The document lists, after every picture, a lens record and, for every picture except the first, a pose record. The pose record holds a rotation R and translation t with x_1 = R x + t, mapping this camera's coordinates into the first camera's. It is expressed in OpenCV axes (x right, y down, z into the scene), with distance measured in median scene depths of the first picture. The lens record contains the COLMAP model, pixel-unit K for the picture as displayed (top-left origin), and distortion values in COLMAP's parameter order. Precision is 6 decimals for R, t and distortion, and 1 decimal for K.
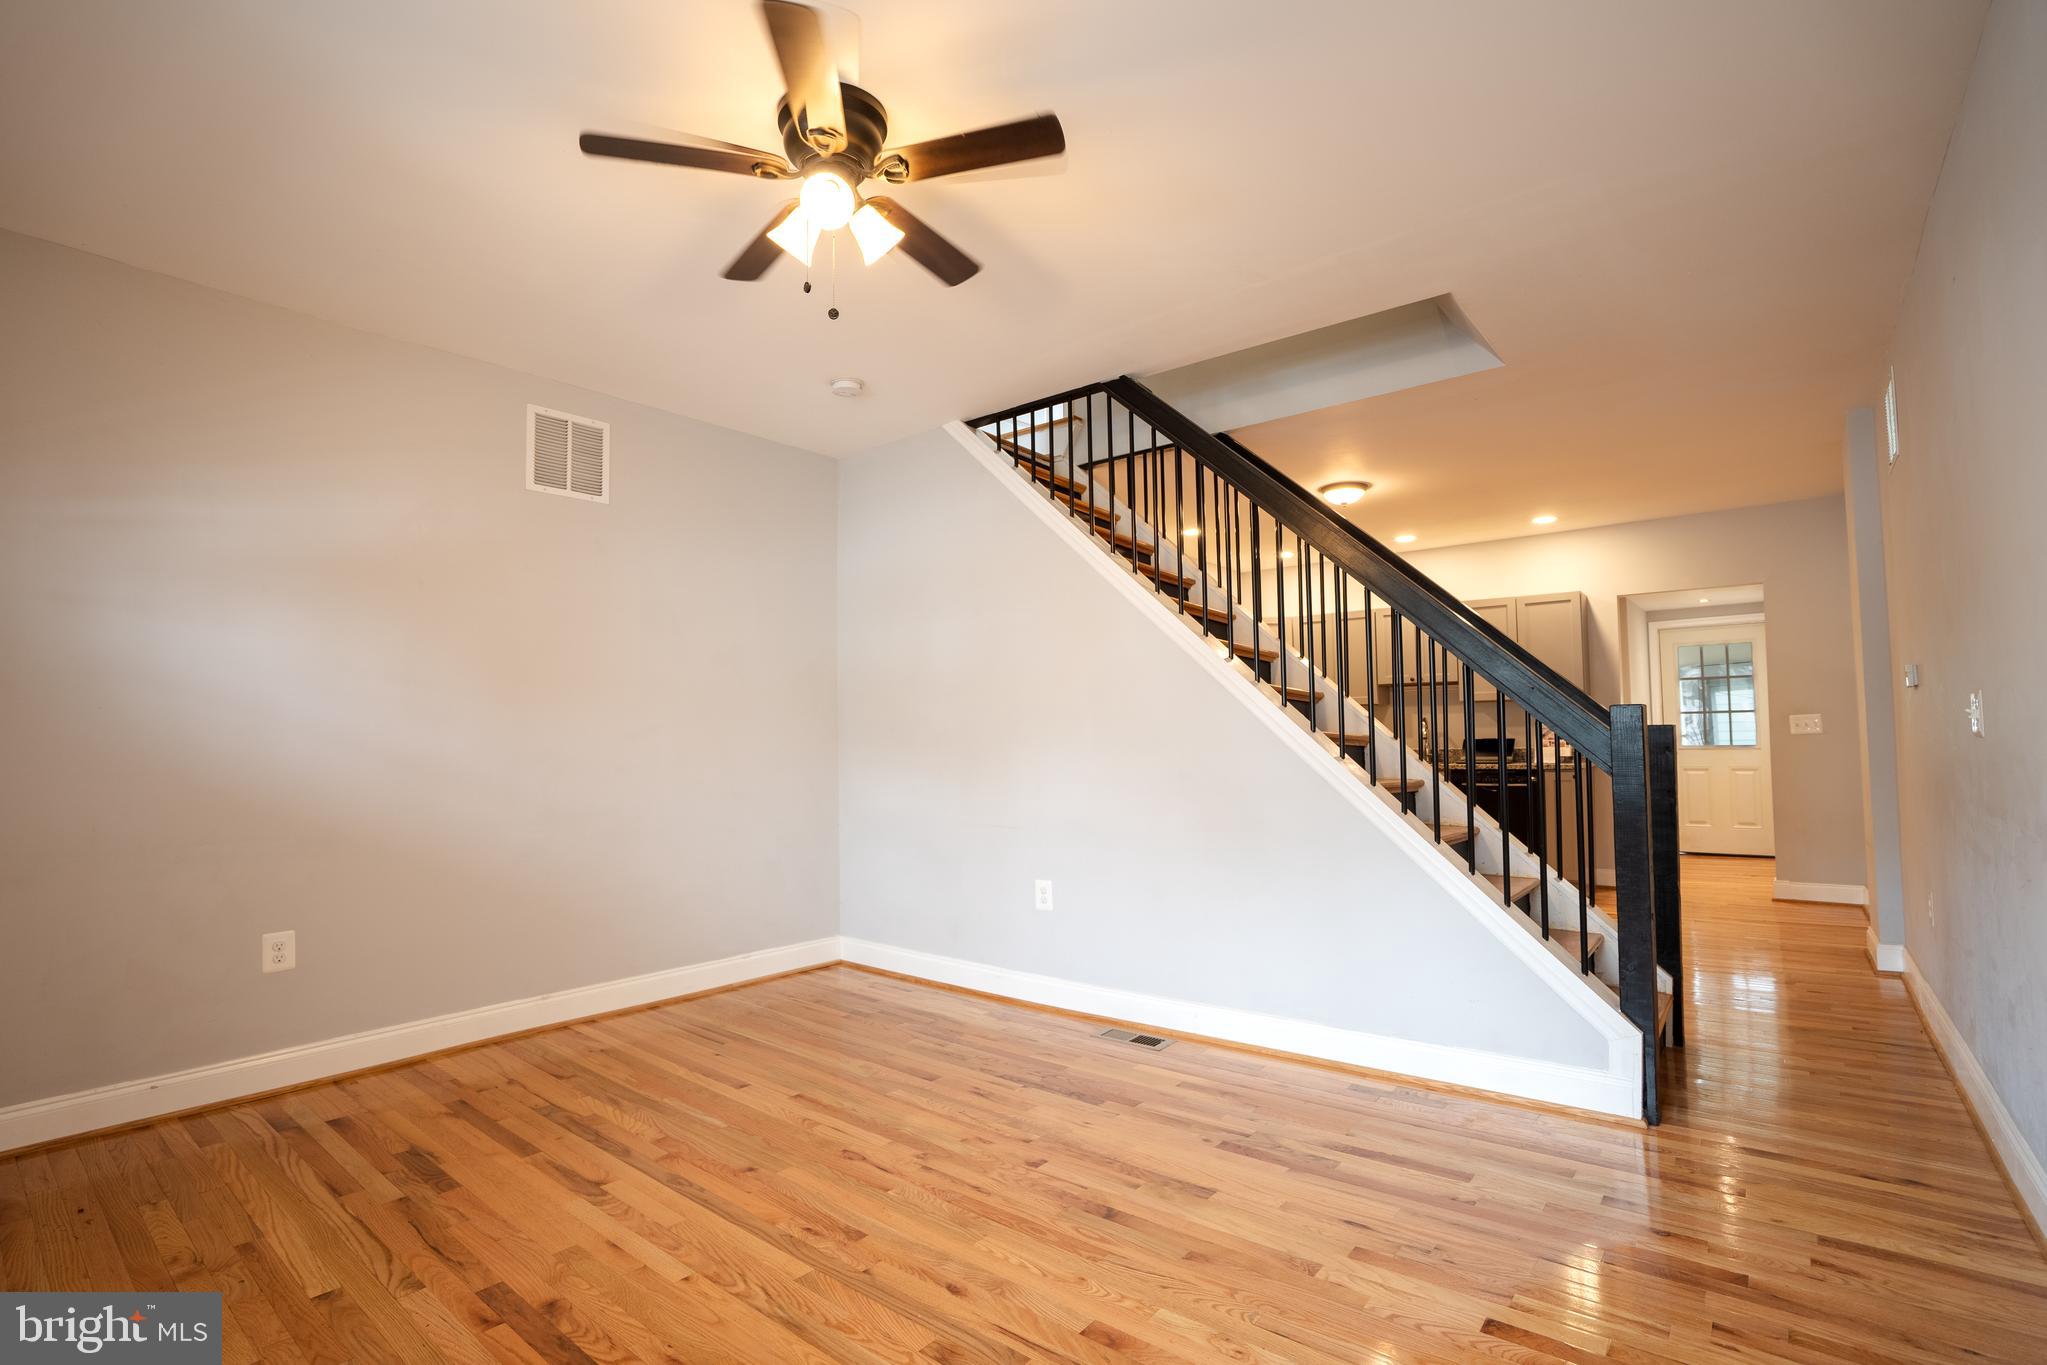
lens RADIAL K [[938.2, 0, 1004.7], [0, 938.2, 676.6], [0, 0, 1]] dist [-0.010090, 0.003091]
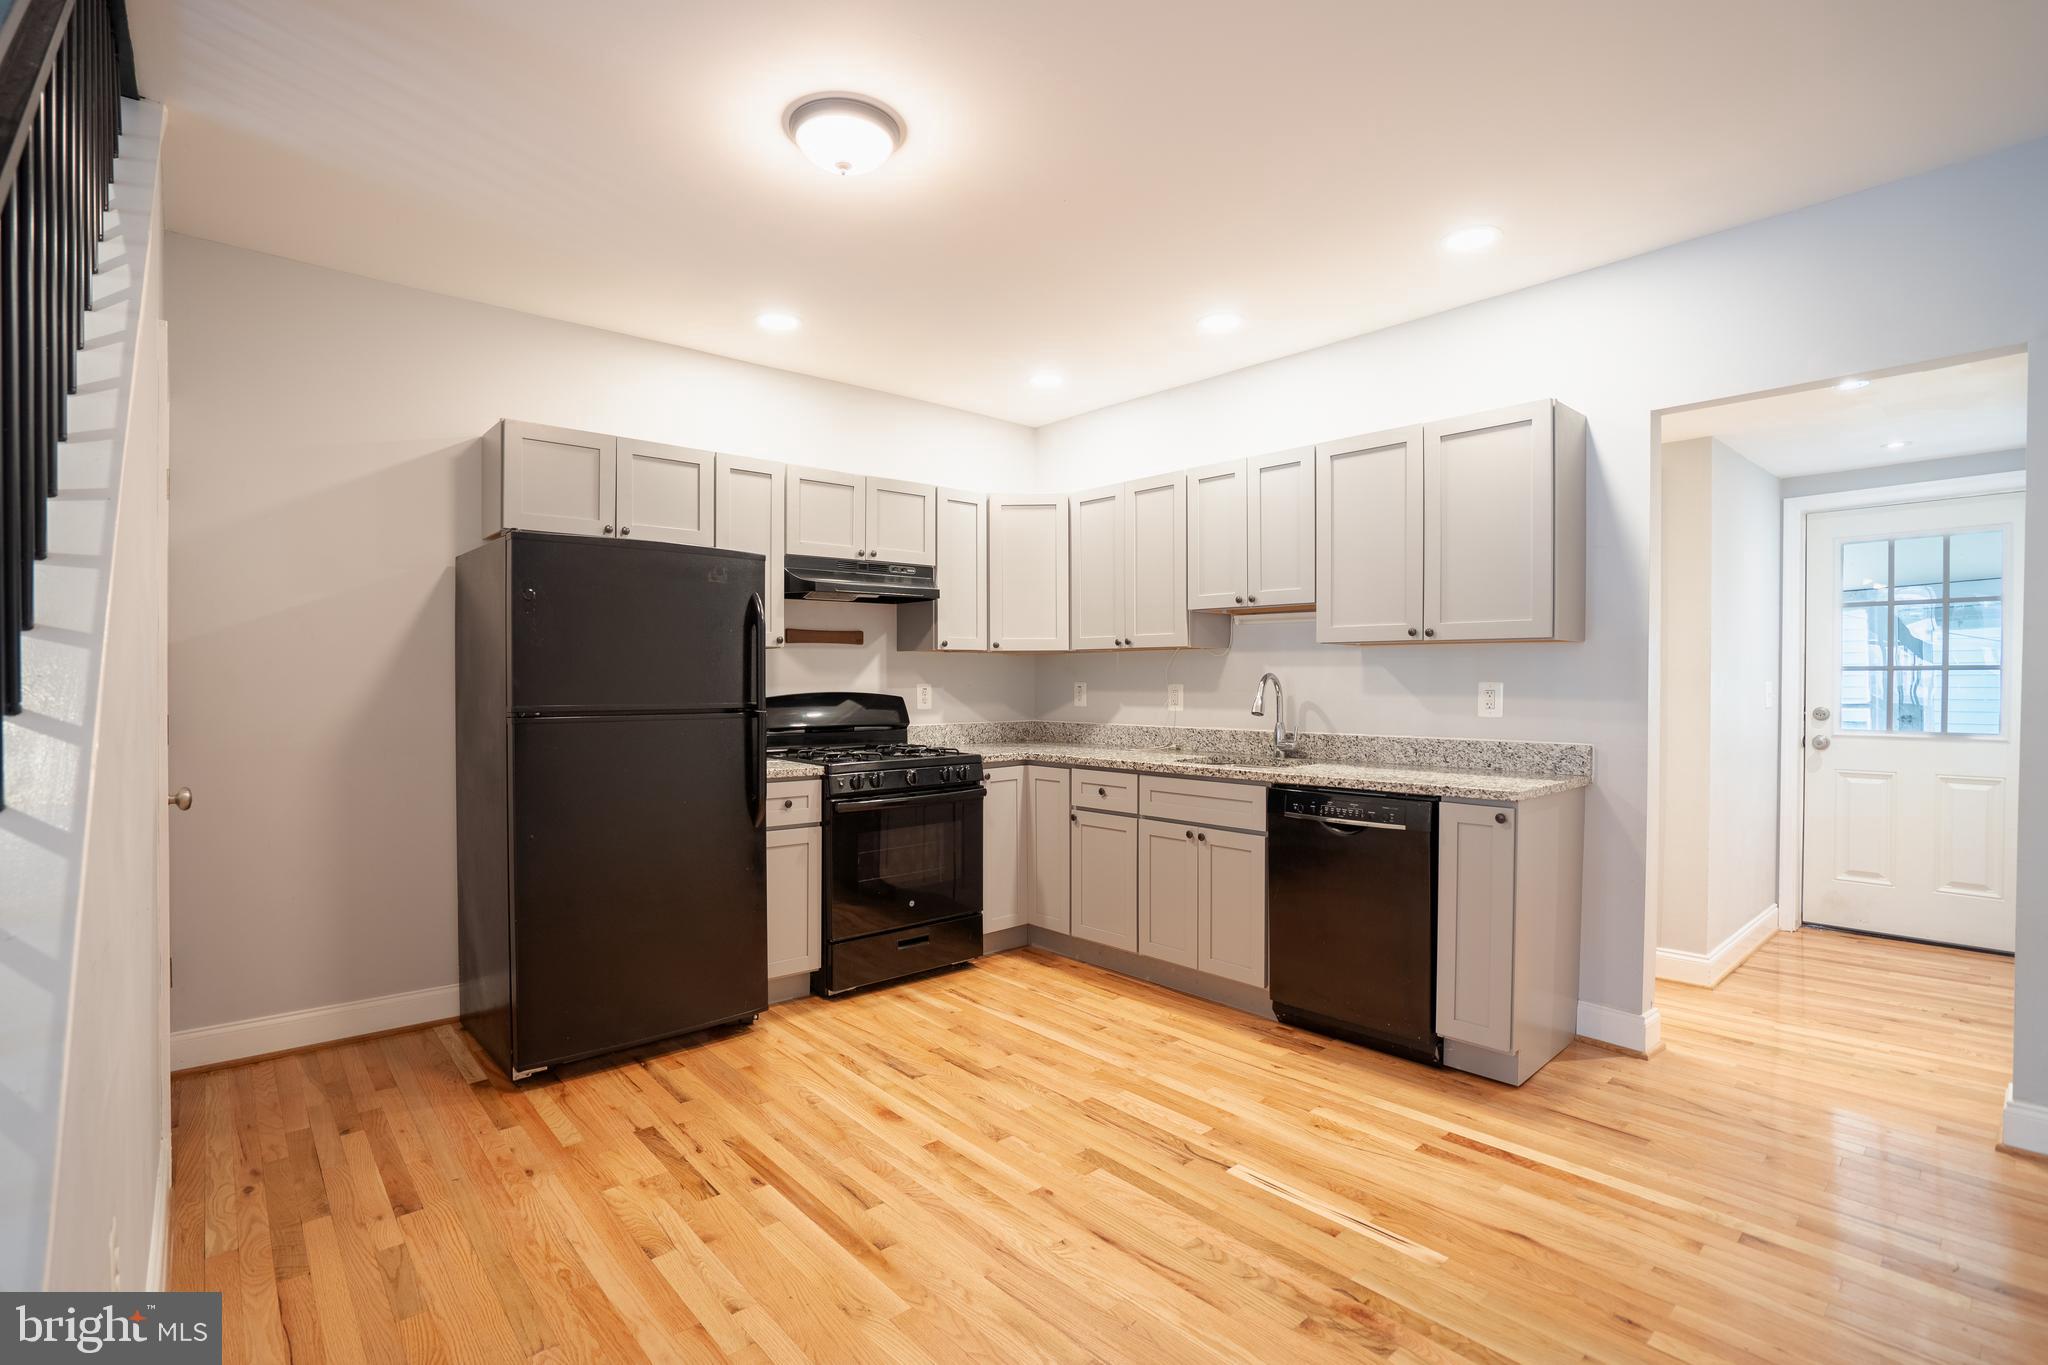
lens RADIAL K [[938.7, 0, 1020.5], [0, 938.7, 698.0], [0, 0, 1]] dist [-0.010090, 0.003091]
pose [[0.987114, 0.015305, -0.159287, 0.232596], [-0.002689, 0.996861, 0.079122, 0.009696], [0.159998, -0.077674, 0.984057, 0.267323]]
